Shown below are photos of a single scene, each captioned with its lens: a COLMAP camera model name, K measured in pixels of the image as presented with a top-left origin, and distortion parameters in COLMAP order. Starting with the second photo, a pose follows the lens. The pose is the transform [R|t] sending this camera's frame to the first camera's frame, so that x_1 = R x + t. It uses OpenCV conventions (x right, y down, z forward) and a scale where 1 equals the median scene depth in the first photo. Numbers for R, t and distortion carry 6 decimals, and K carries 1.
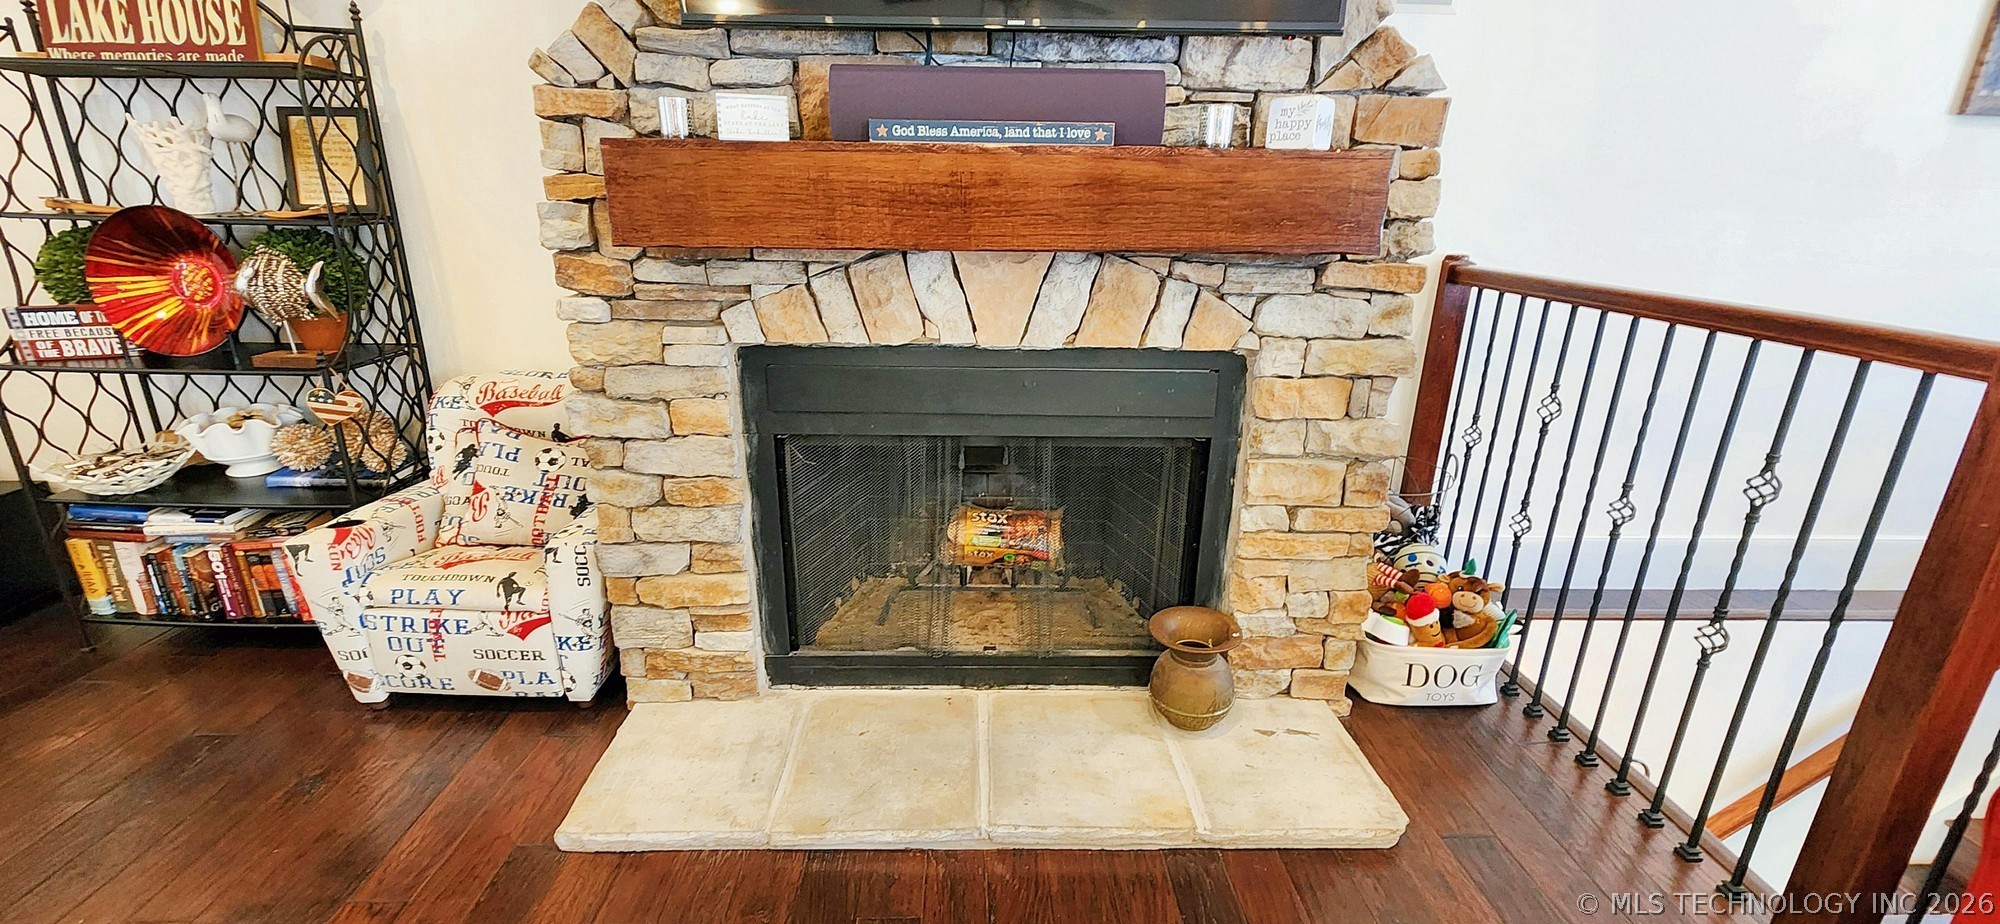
lens RADIAL K [[821.3, 0, 995.2], [0, 821.3, 466.8], [0, 0, 1]] dist [0.000256, -0.002610]
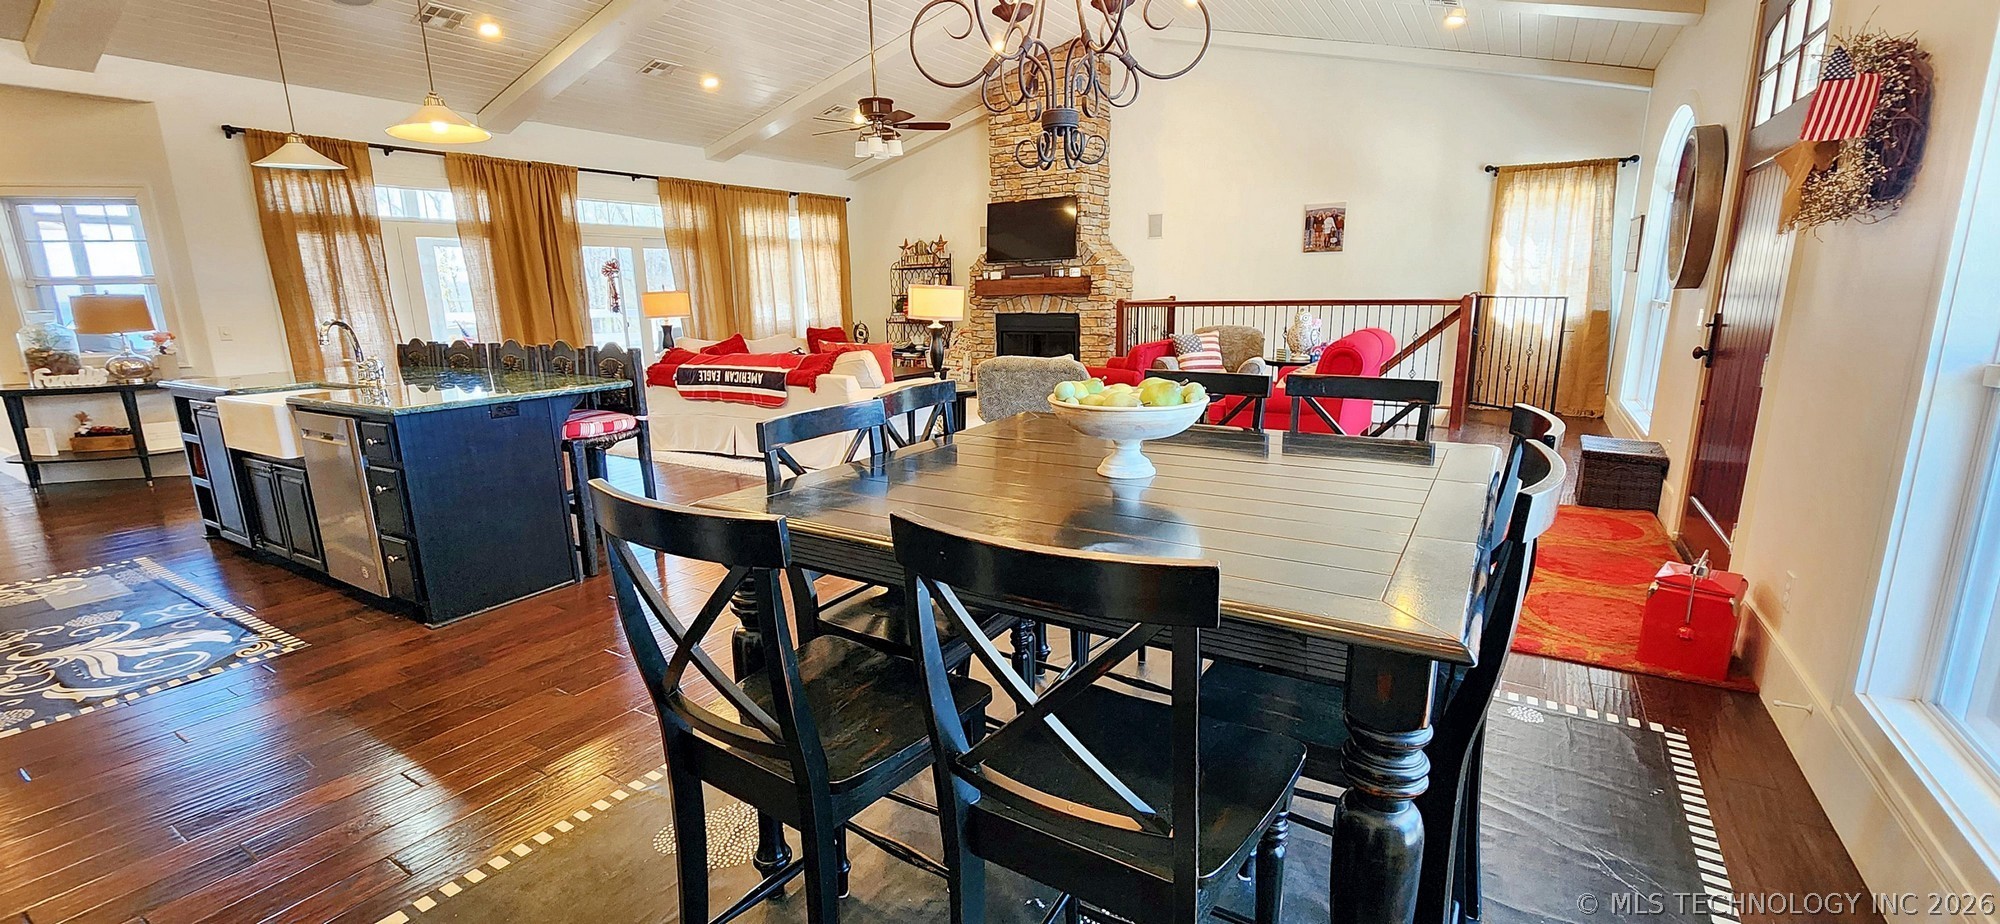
lens RADIAL K [[821.3, 0, 995.2], [0, 821.3, 466.8], [0, 0, 1]] dist [0.000256, -0.002610]
pose [[0.833853, 0.080286, -0.546116, 2.858127], [-0.136487, 0.988633, -0.063057, 1.249621], [0.534846, 0.127118, 0.835333, -3.587892]]
